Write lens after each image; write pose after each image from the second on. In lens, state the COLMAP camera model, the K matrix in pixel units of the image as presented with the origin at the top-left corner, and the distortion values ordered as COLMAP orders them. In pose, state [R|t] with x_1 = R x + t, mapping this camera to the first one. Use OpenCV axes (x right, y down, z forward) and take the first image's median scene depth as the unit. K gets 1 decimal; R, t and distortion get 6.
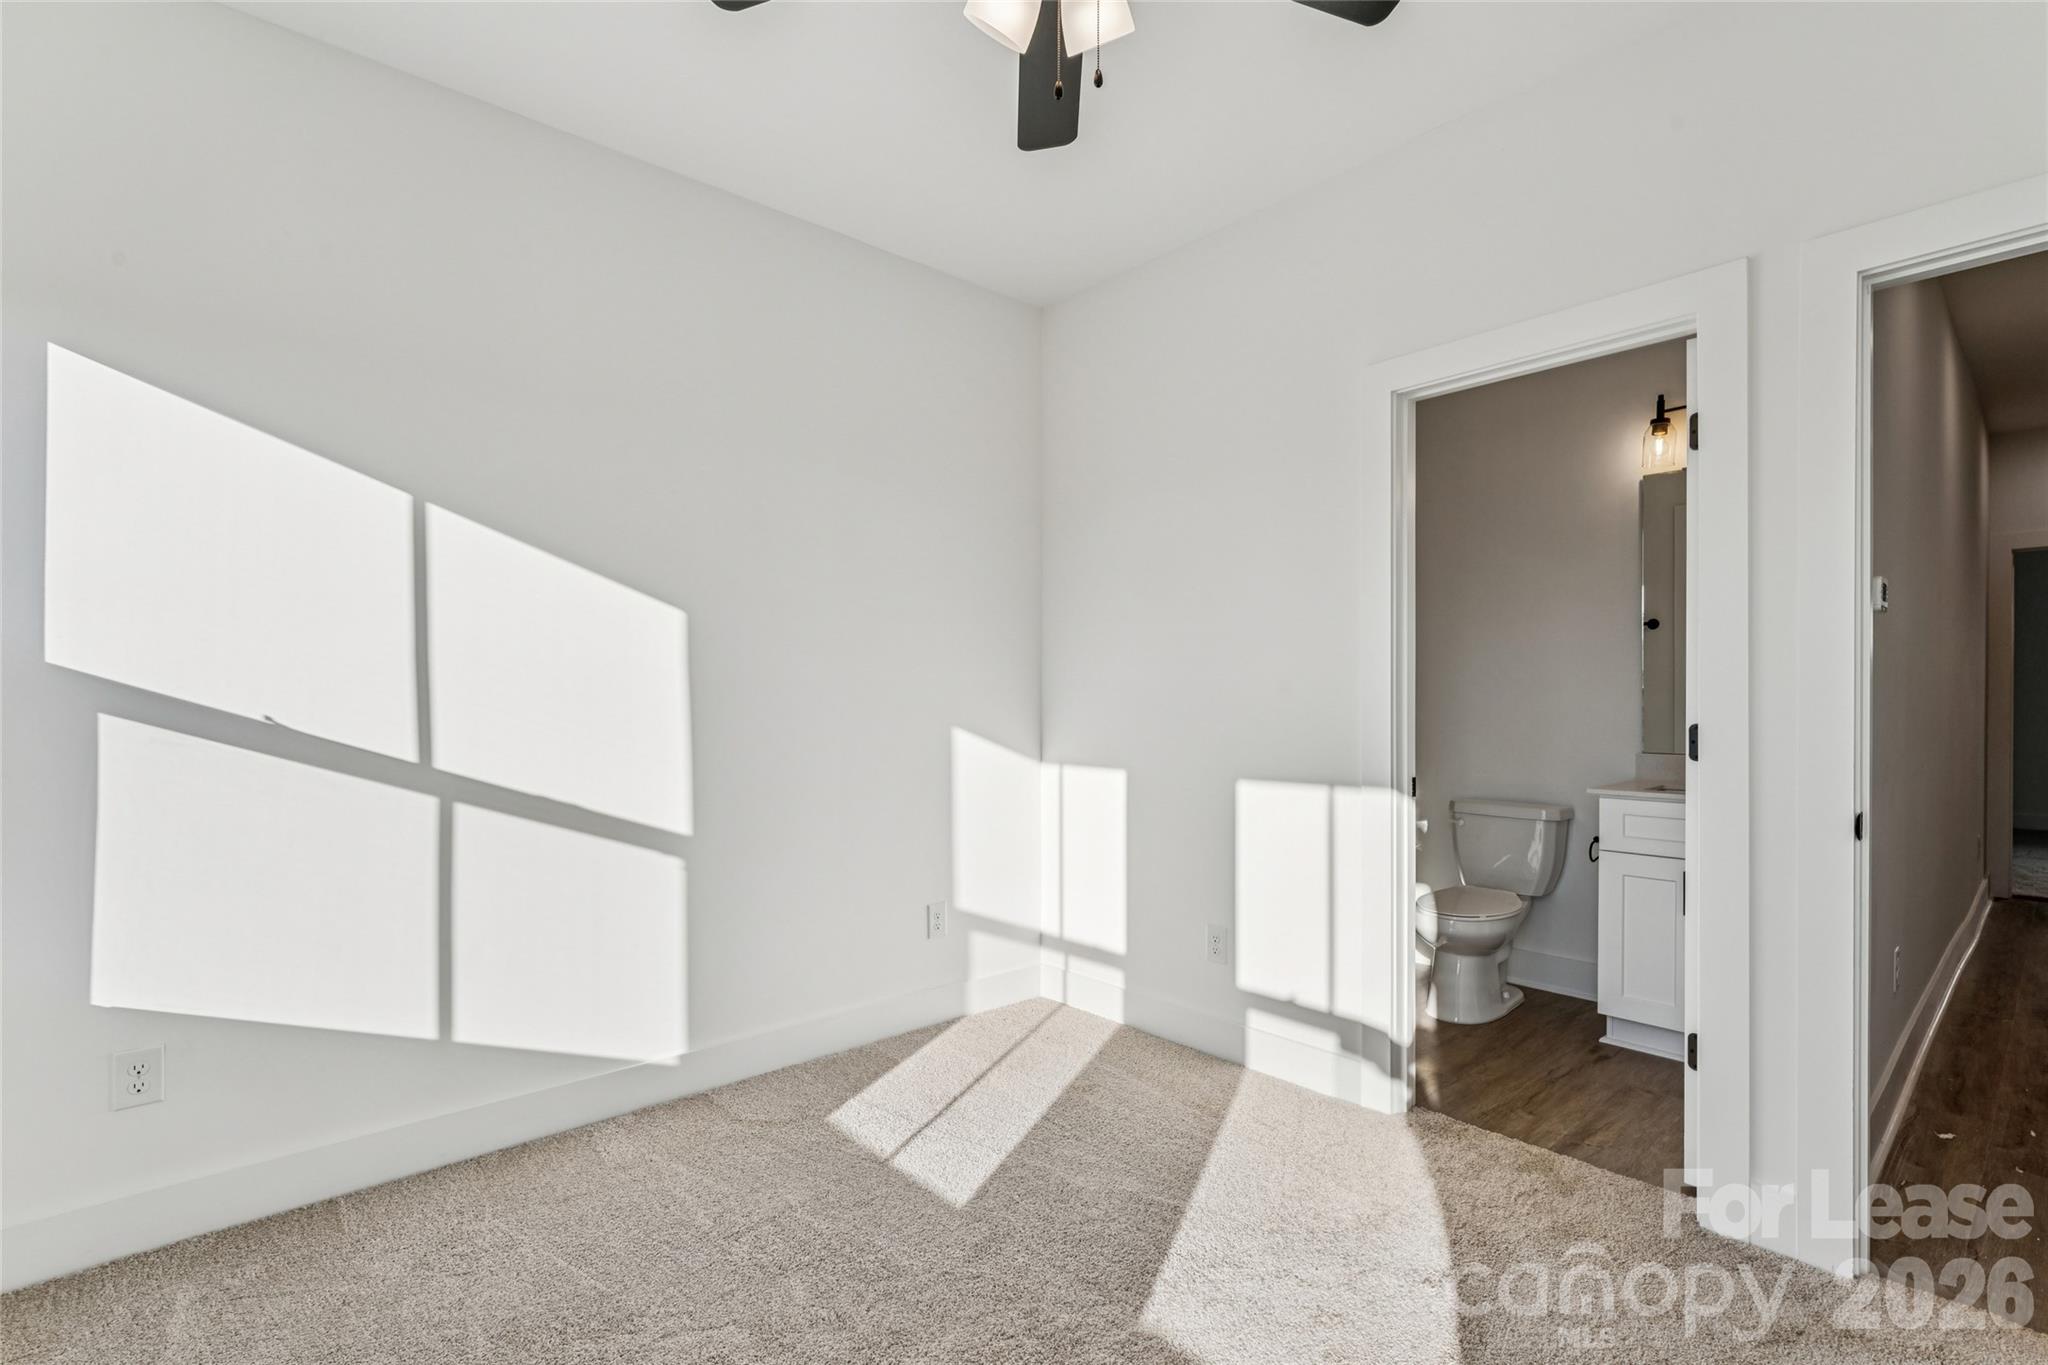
lens RADIAL K [[925.7, 0, 1034.5], [0, 925.7, 698.4], [0, 0, 1]] dist [0.001164, -0.000993]
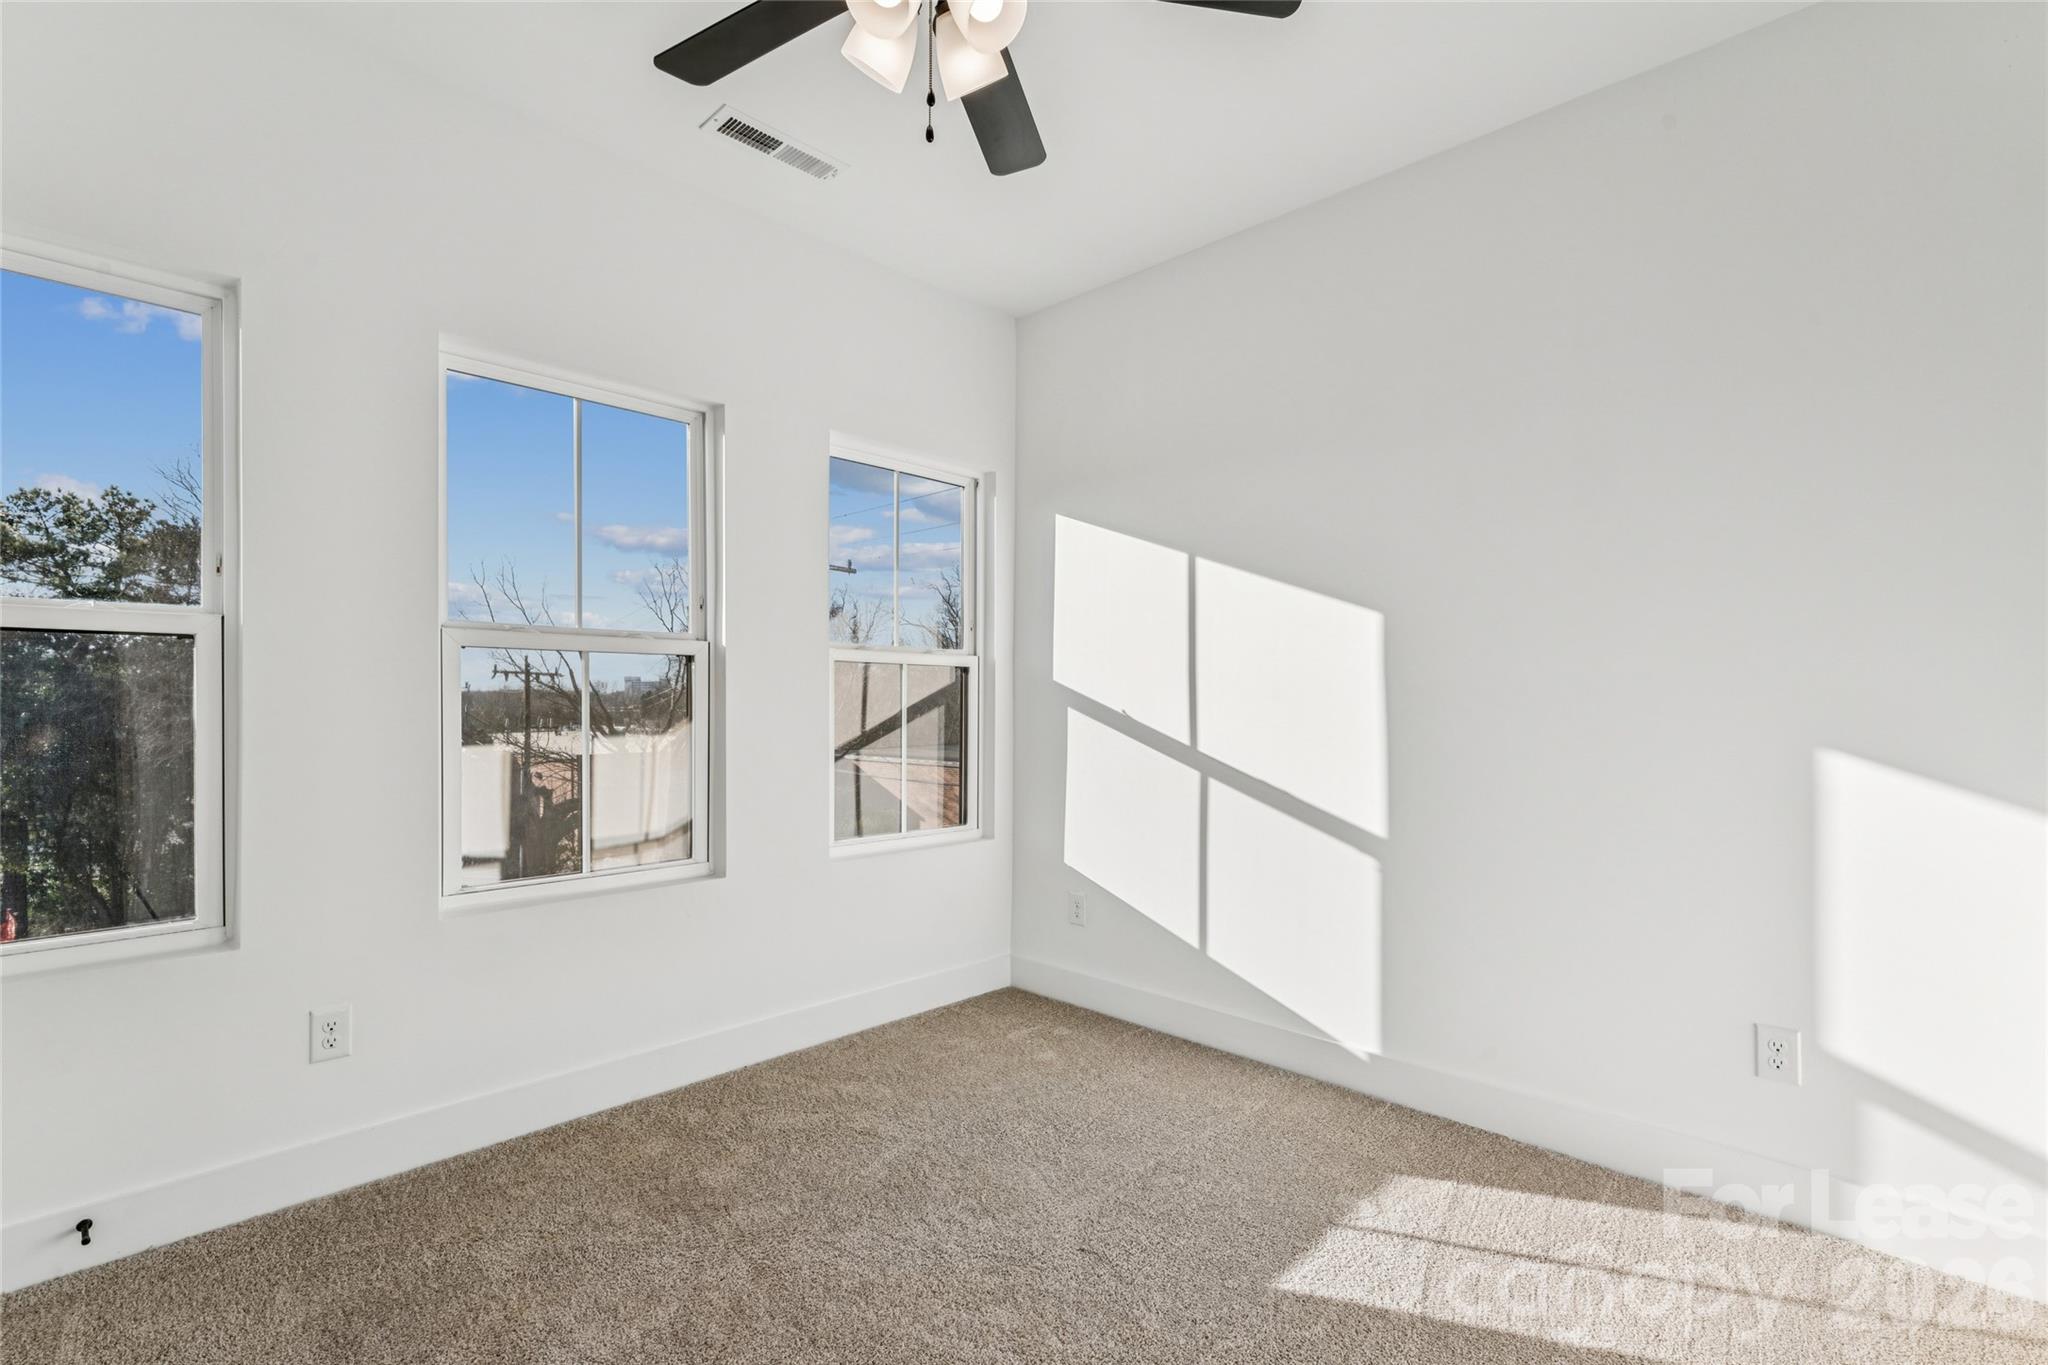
lens RADIAL K [[925.7, 0, 1025.0], [0, 925.7, 701.9], [0, 0, 1]] dist [0.001164, -0.000993]
pose [[0.079900, 0.001813, -0.996801, 0.586697], [-0.004568, 0.999989, 0.001453, 0.002544], [0.996792, 0.004438, 0.079907, 0.537248]]
